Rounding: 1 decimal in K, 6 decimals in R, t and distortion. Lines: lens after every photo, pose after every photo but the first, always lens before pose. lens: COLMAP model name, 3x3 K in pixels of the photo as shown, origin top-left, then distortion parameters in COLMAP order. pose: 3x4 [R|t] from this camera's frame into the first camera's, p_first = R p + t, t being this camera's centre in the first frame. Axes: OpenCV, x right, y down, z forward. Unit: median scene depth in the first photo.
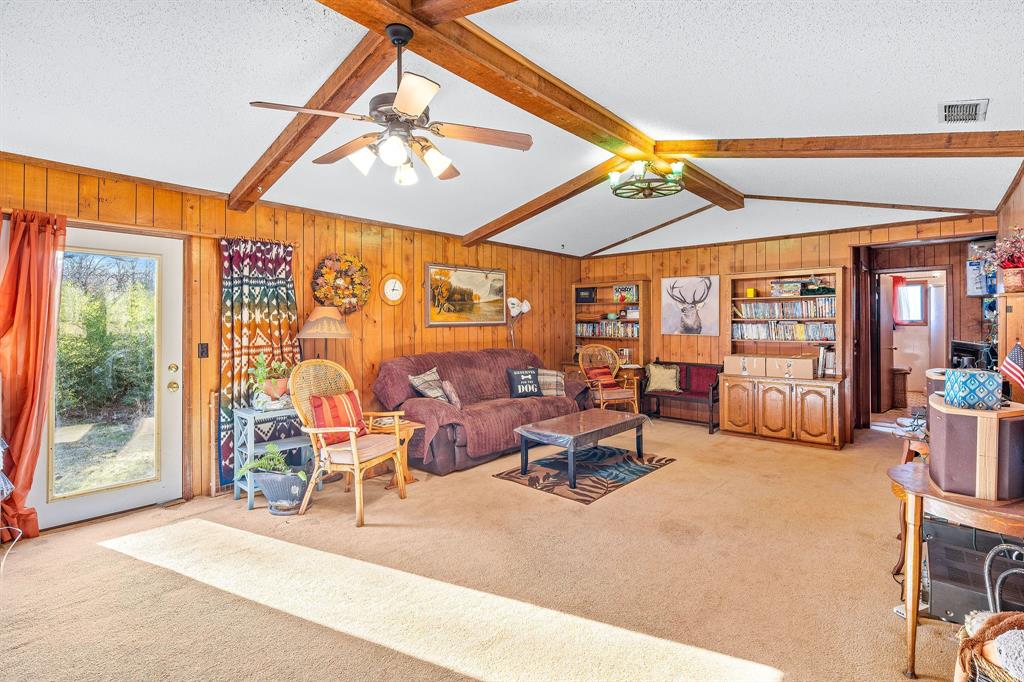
lens RADIAL K [[467.2, 0, 509.8], [0, 467.2, 322.6], [0, 0, 1]] dist [-0.005192, 0.001129]
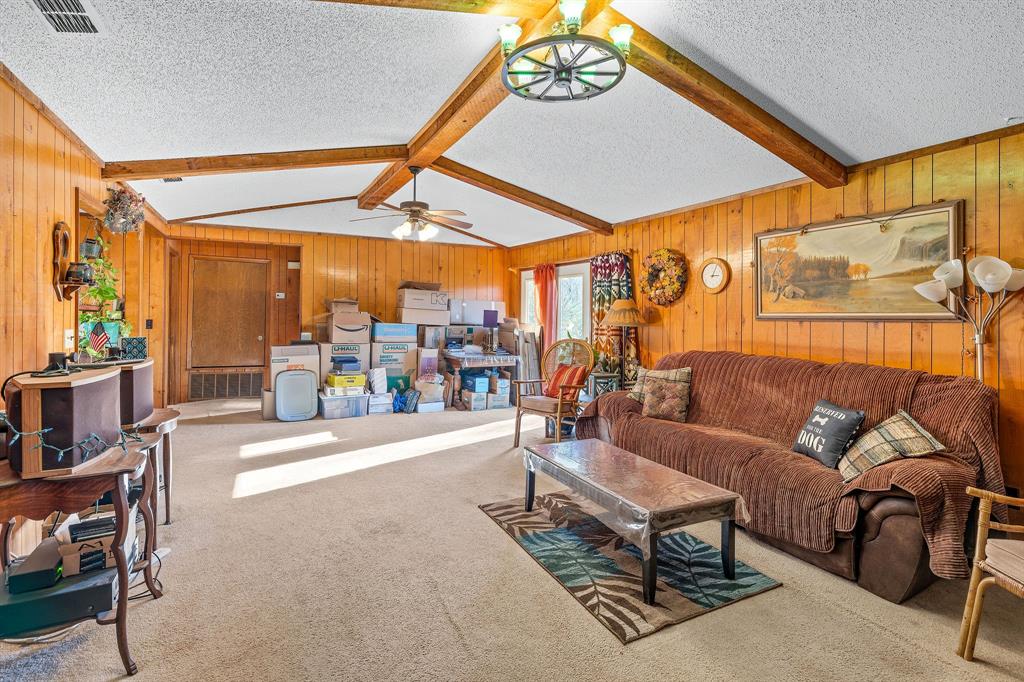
lens RADIAL K [[467.2, 0, 509.6], [0, 467.2, 309.9], [0, 0, 1]] dist [-0.005192, 0.001129]
pose [[-0.335244, -0.000411, -0.942131, 0.698283], [0.000175, 1.000000, -0.000499, -0.006225], [0.942131, -0.000332, -0.335243, 0.925966]]
